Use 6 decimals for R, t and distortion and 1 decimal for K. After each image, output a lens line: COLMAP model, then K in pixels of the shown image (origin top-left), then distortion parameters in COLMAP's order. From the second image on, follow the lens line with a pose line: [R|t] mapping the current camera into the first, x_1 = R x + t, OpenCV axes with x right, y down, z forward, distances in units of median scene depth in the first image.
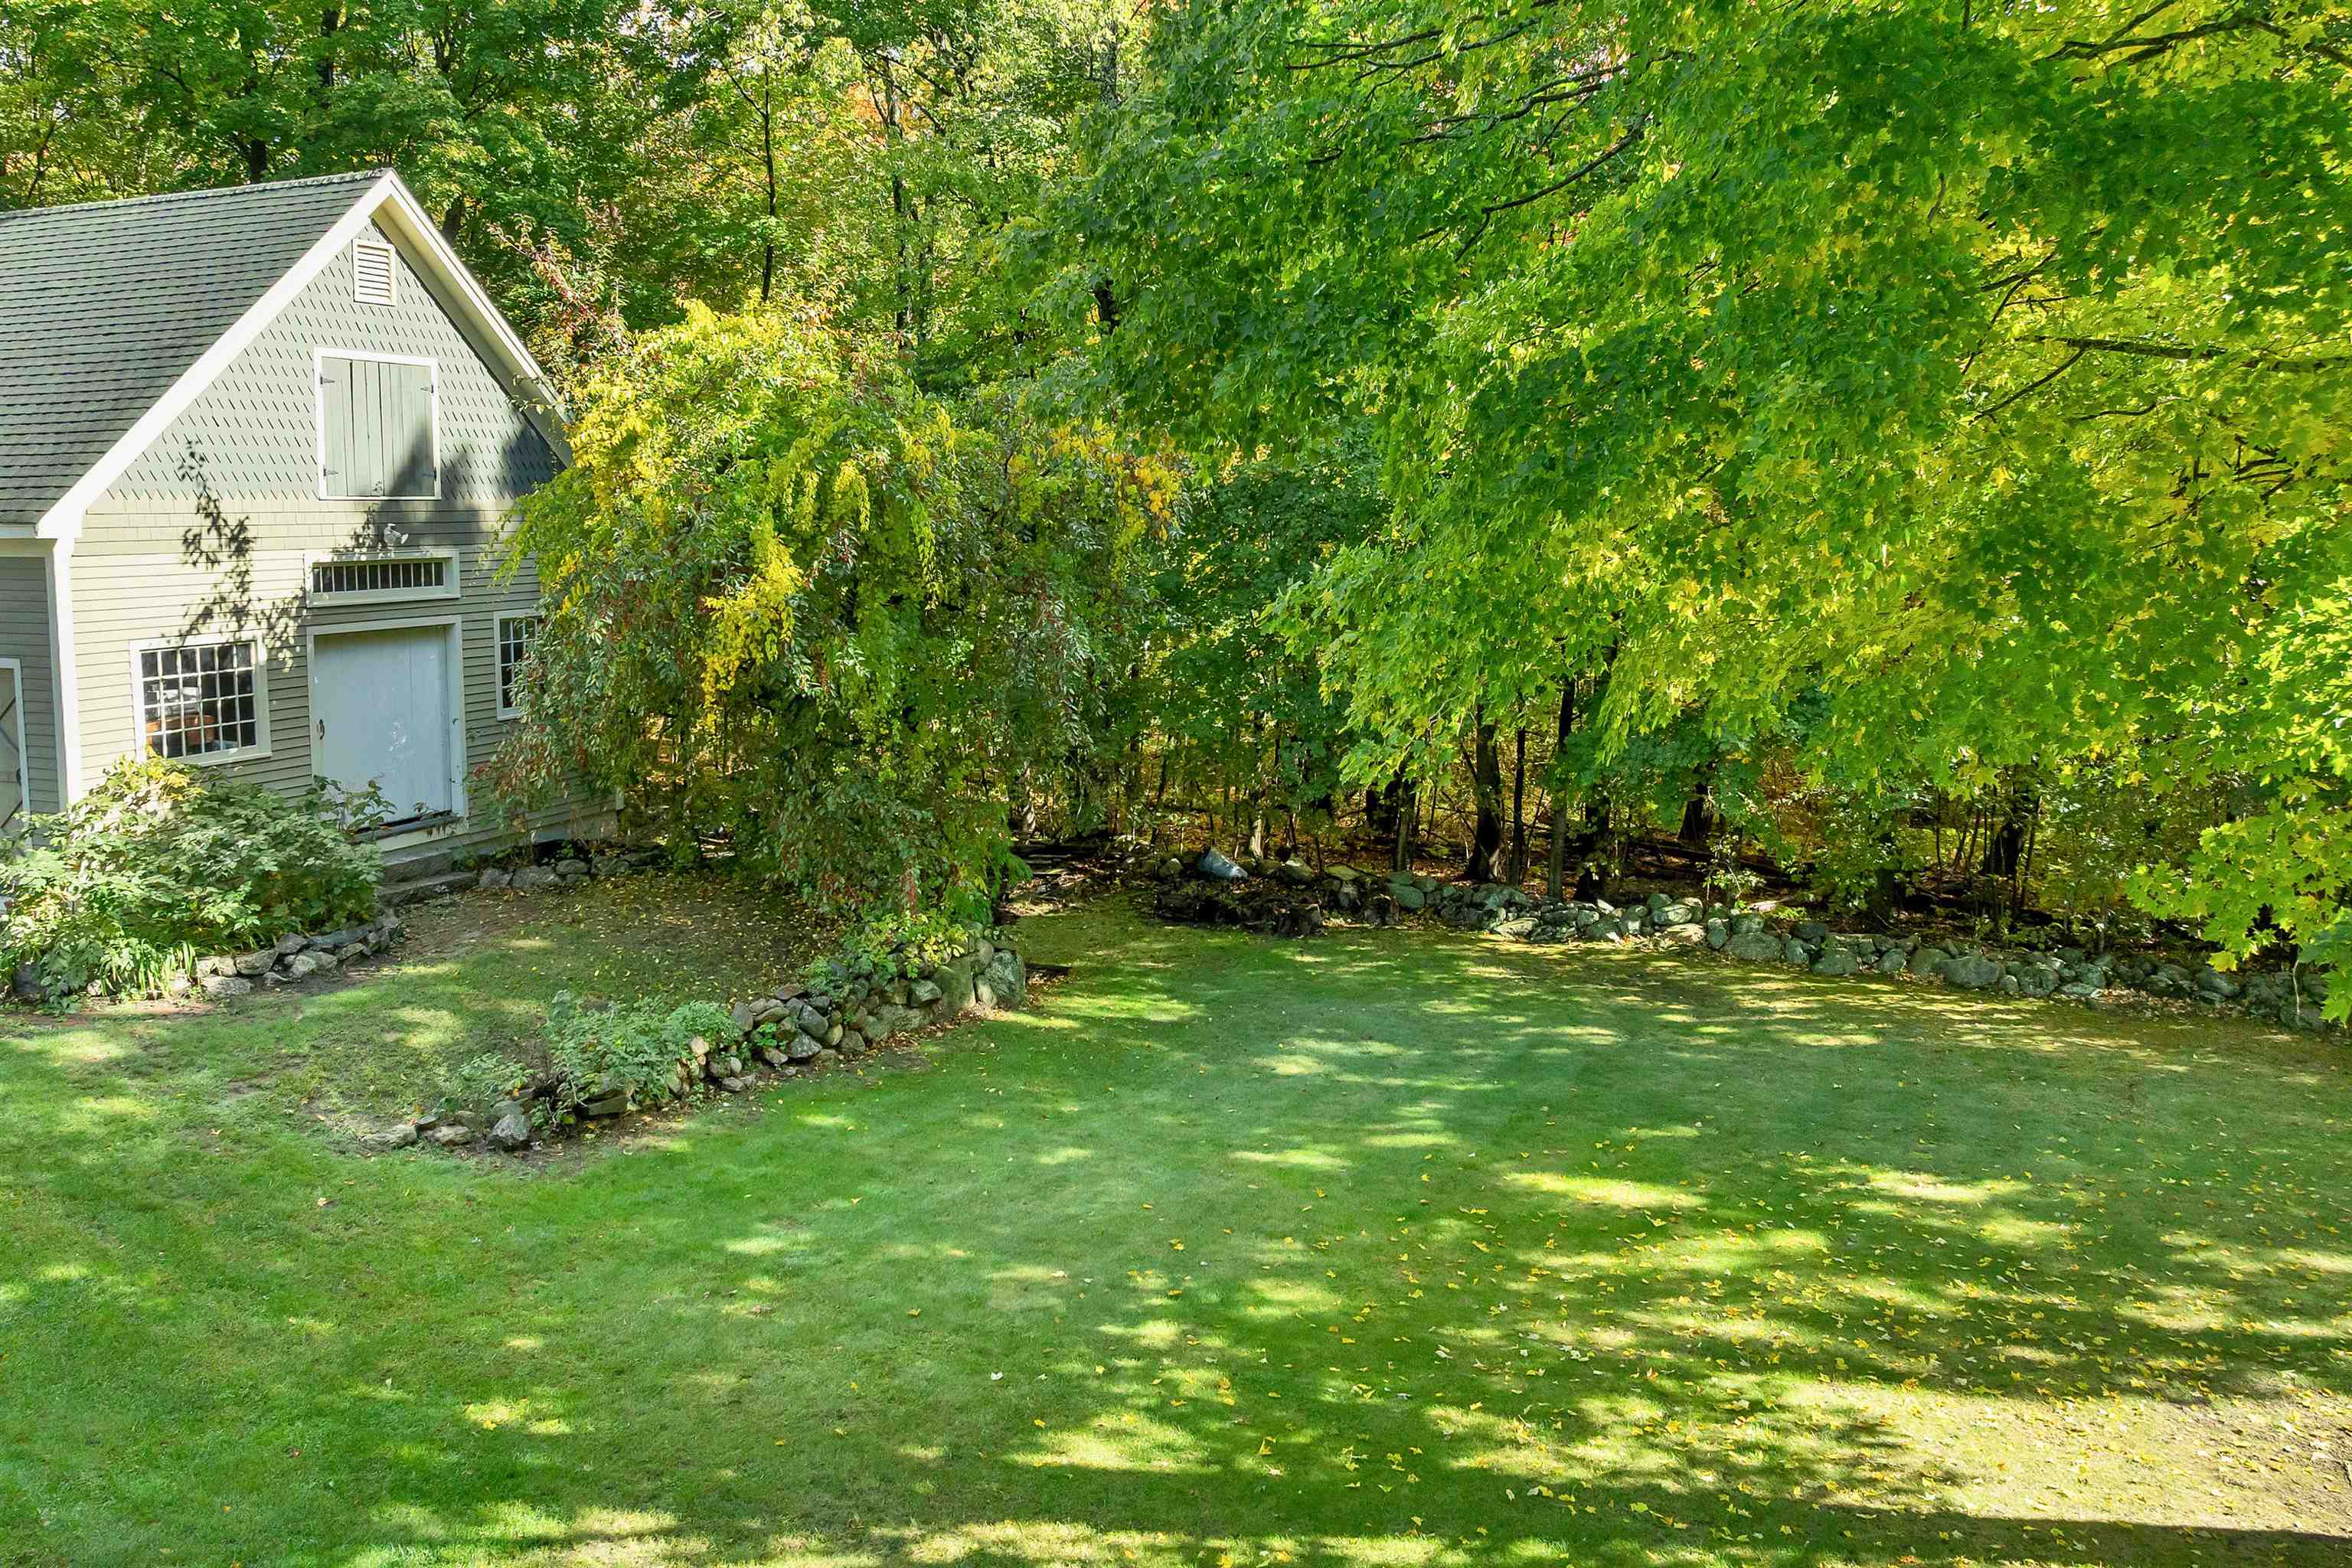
lens RADIAL K [[1718.9, 0, 1183.3], [0, 1718.9, 664.4], [0, 0, 1]] dist [-0.045726, 0.014614]
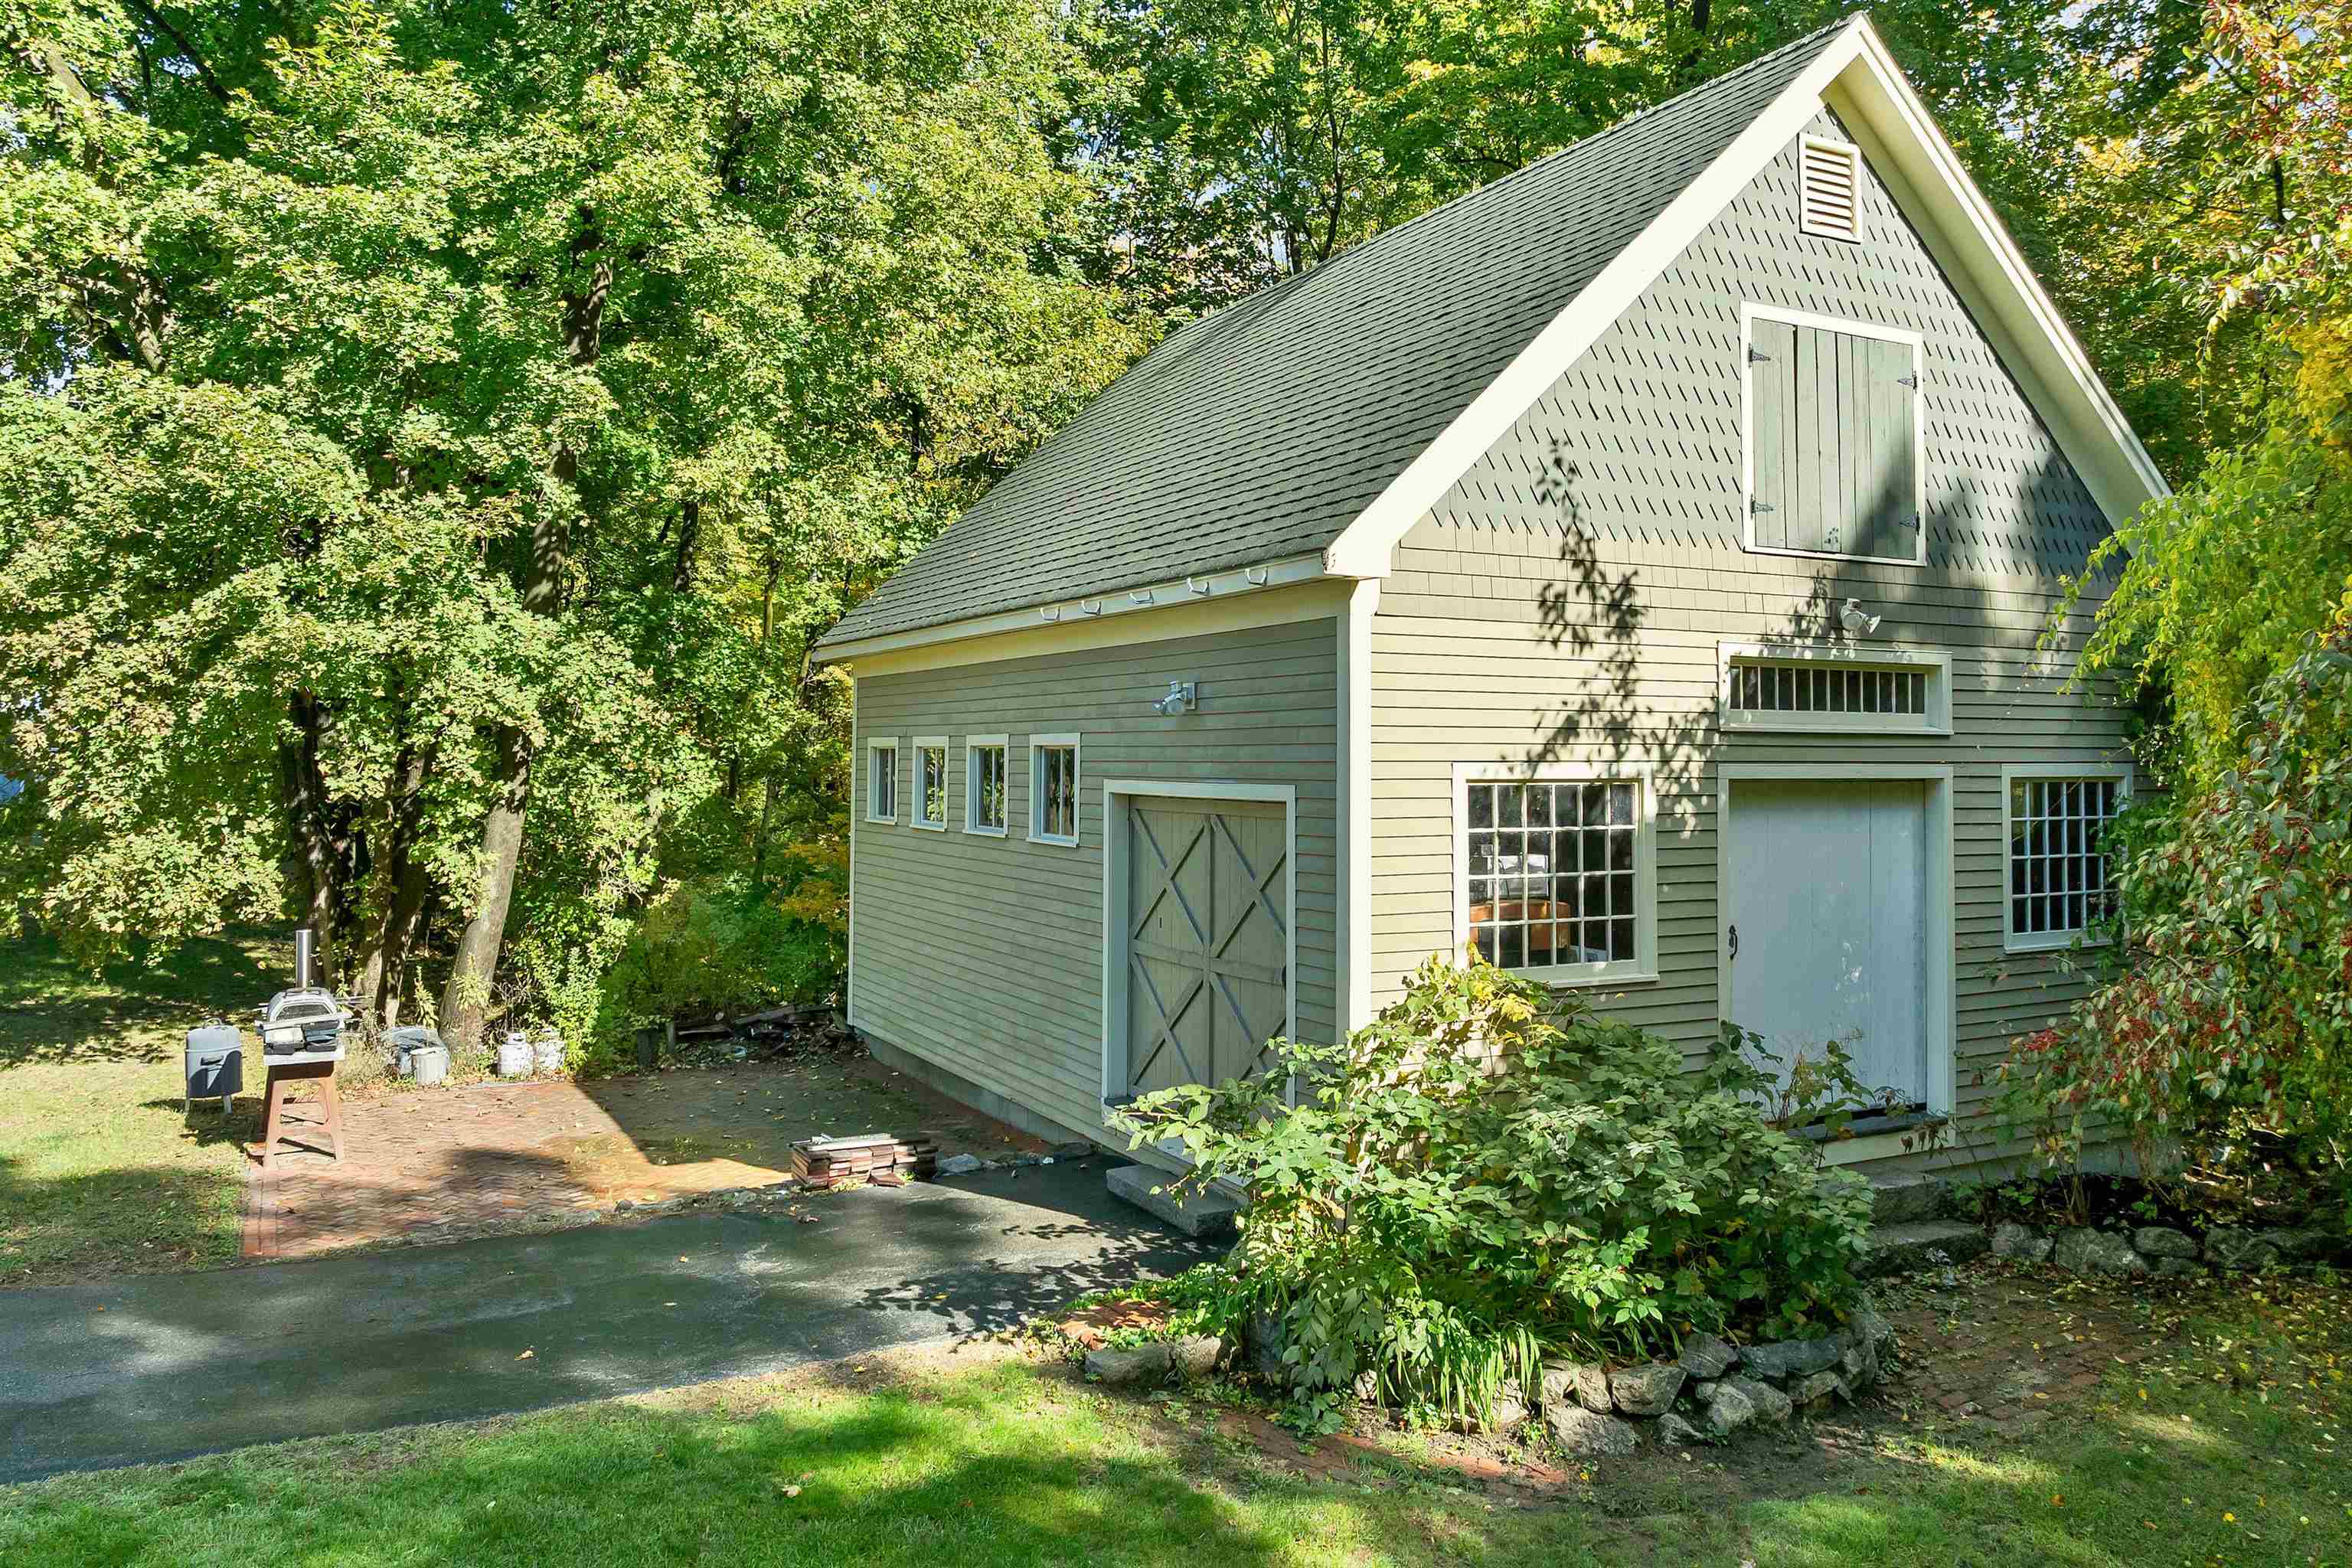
lens RADIAL K [[1718.9, 0, 1104.2], [0, 1718.9, 711.6], [0, 0, 1]] dist [-0.045726, 0.014614]
pose [[0.734606, -0.015909, -0.678307, -0.286207], [-0.064770, 0.993515, -0.093449, 0.030227], [0.675395, 0.112583, 0.728812, 0.448606]]
